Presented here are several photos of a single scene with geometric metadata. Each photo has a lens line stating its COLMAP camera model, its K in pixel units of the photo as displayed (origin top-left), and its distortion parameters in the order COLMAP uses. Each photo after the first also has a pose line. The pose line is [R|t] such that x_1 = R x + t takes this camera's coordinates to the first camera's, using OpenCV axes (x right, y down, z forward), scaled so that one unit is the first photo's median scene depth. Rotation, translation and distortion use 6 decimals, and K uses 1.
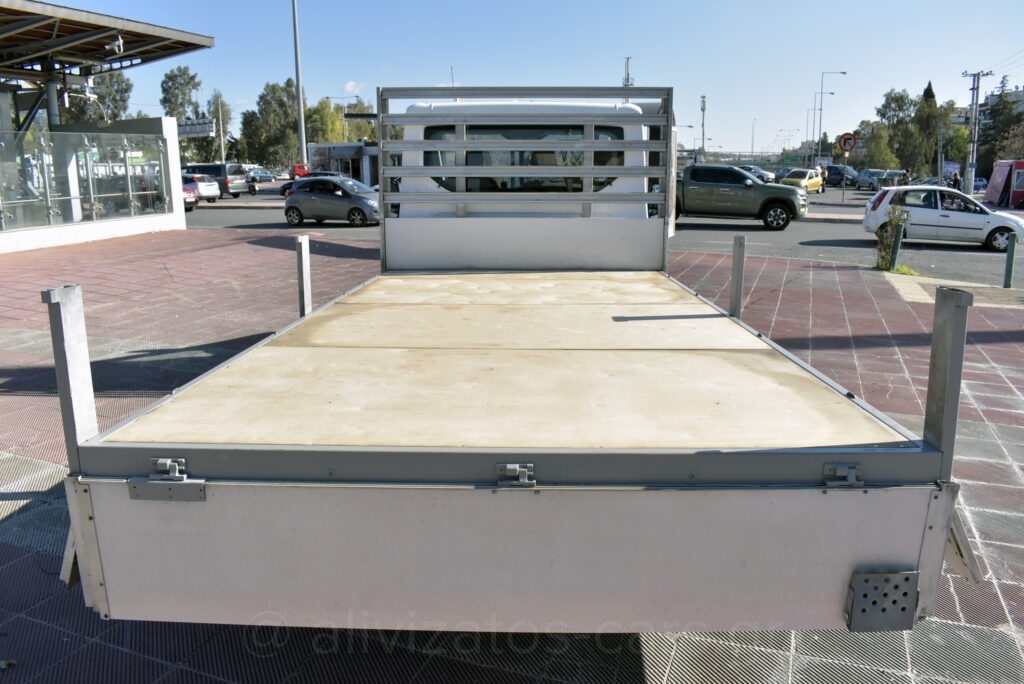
lens RADIAL K [[797.7, 0, 517.2], [0, 797.7, 343.9], [0, 0, 1]] dist [-0.097810, 0.017055]
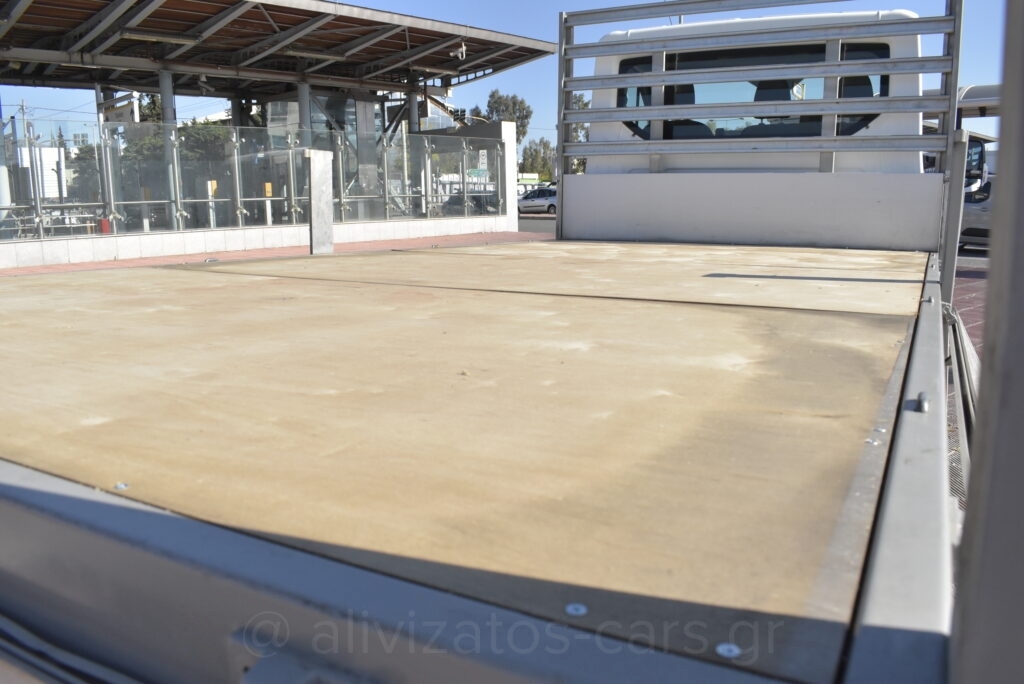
lens RADIAL K [[797.7, 0, 515.0], [0, 797.7, 340.7], [0, 0, 1]] dist [-0.097810, 0.017055]
pose [[0.888637, 0.080451, -0.451500, 0.060676], [-0.096469, 0.995257, -0.012528, 0.008830], [0.448351, 0.054689, 0.892183, 0.097543]]
